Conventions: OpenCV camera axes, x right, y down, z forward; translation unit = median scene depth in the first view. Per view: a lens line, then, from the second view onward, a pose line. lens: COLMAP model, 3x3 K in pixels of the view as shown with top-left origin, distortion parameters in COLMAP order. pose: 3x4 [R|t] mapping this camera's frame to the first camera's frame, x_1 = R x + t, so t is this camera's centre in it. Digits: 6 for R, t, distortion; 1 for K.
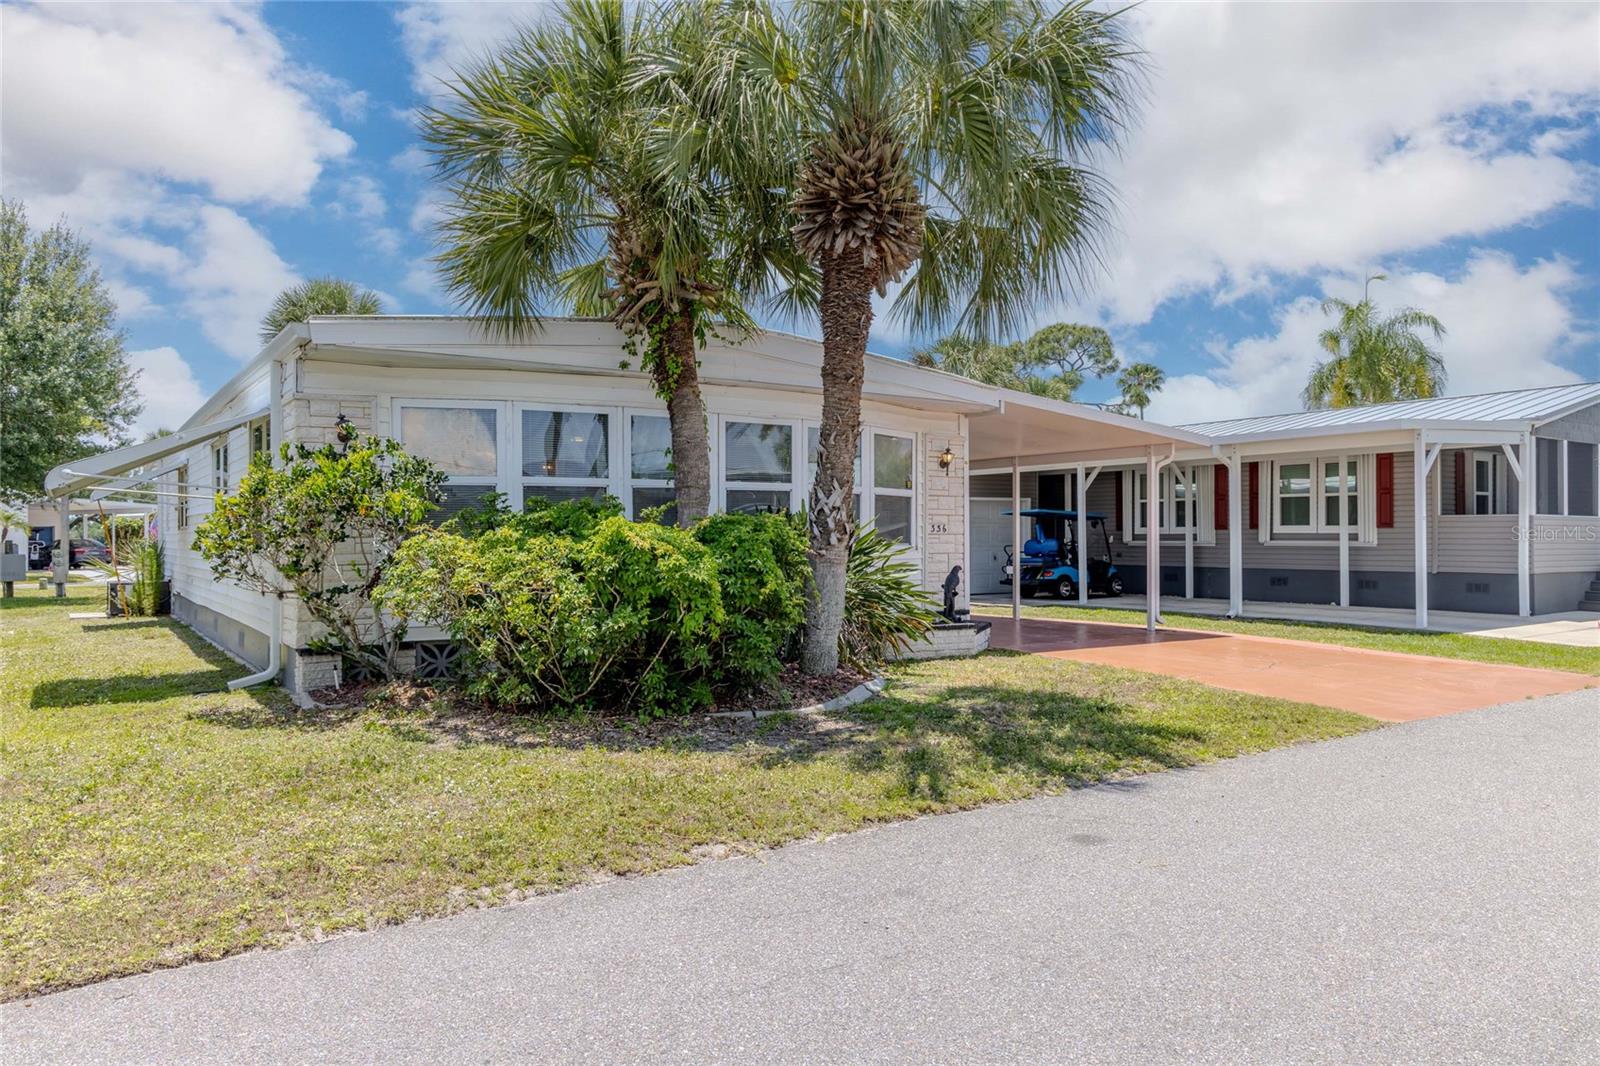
lens RADIAL K [[1074.4, 0, 809.1], [0, 1074.4, 529.5], [0, 0, 1]] dist [0.007405, -0.001726]
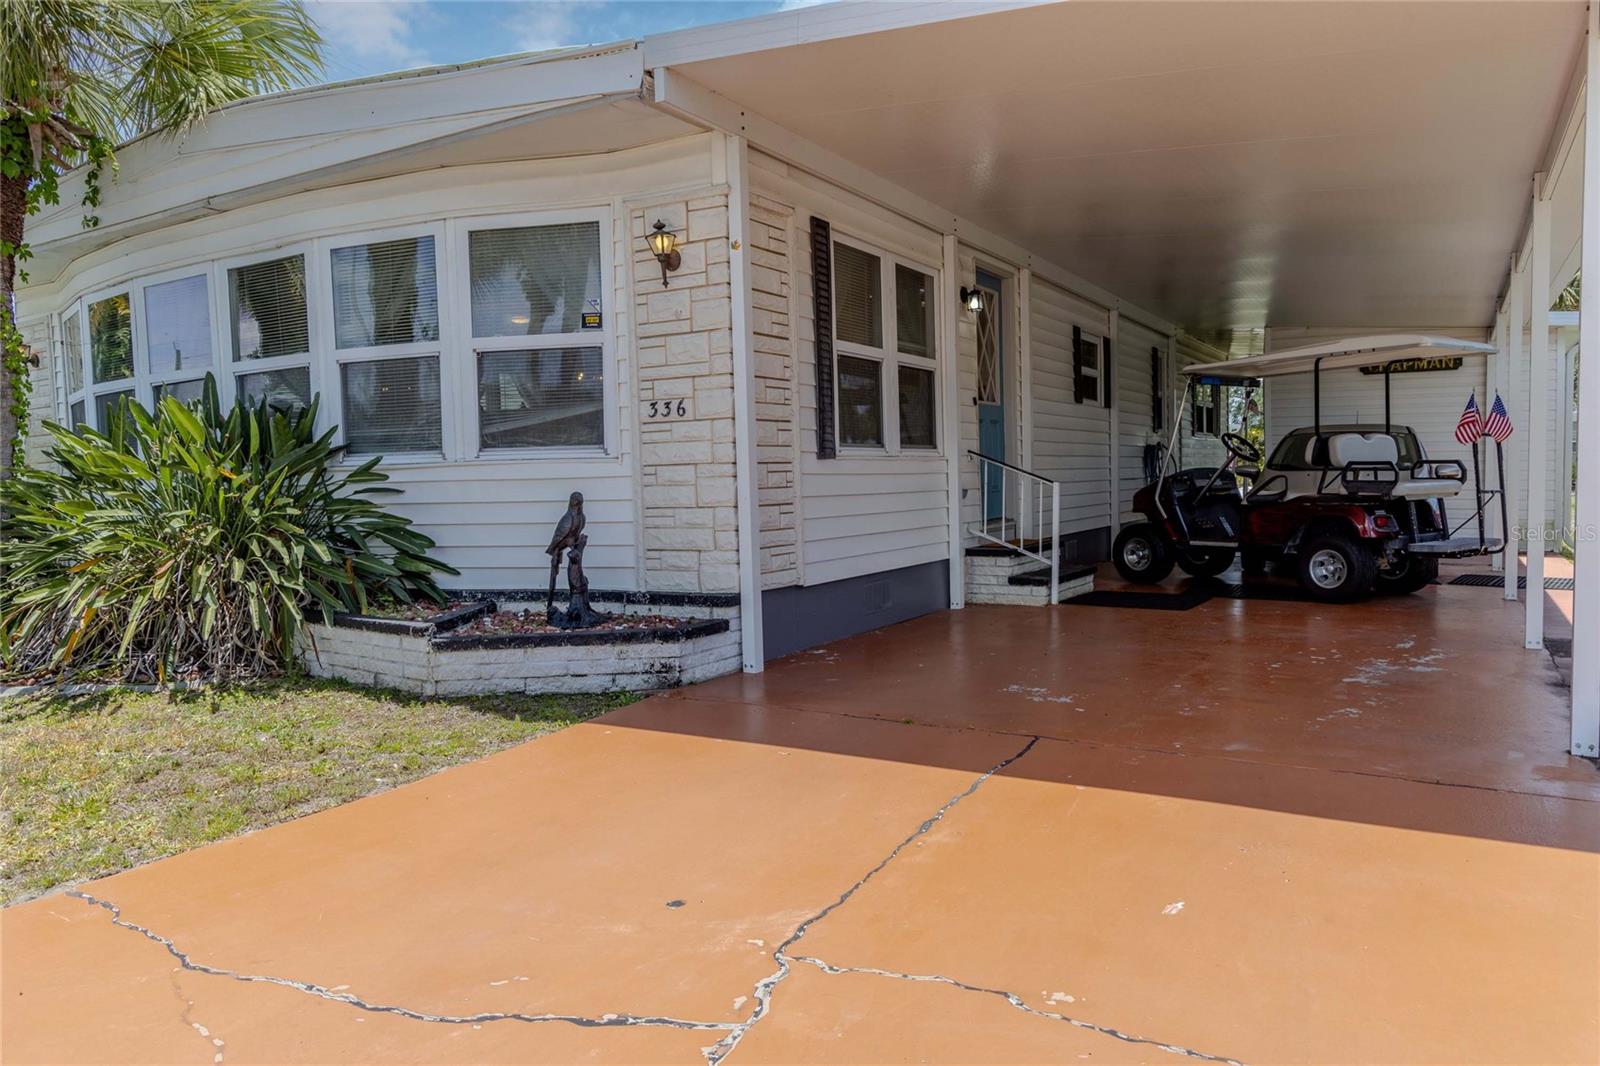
lens RADIAL K [[1074.4, 0, 809.1], [0, 1074.4, 529.5], [0, 0, 1]] dist [0.007405, -0.001726]
pose [[0.416859, 0.044787, -0.907867, 0.558371], [0.023169, 0.997937, 0.059869, 0.023933], [0.908676, -0.045991, 0.414962, 0.877613]]
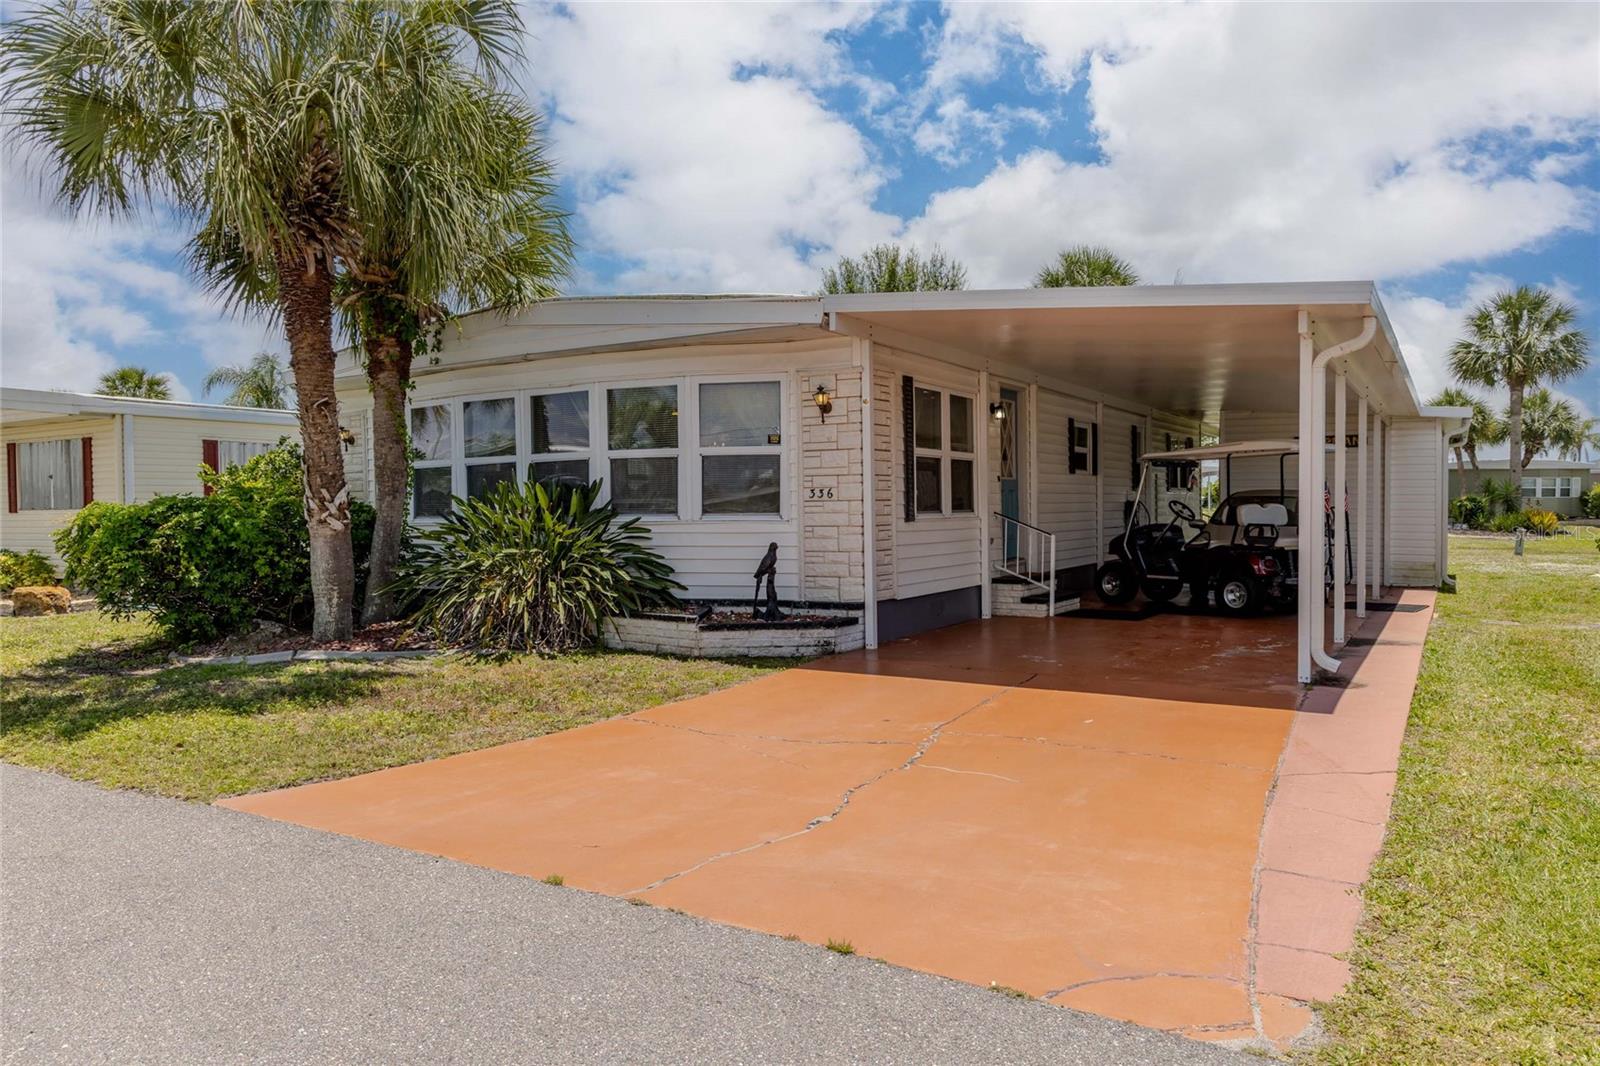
lens RADIAL K [[1074.4, 0, 809.1], [0, 1074.4, 529.5], [0, 0, 1]] dist [0.007405, -0.001726]
pose [[0.408276, 0.025979, -0.912489, 0.818499], [0.010568, 0.999393, 0.033181, -0.000649], [0.912797, -0.023191, 0.407754, 0.691983]]
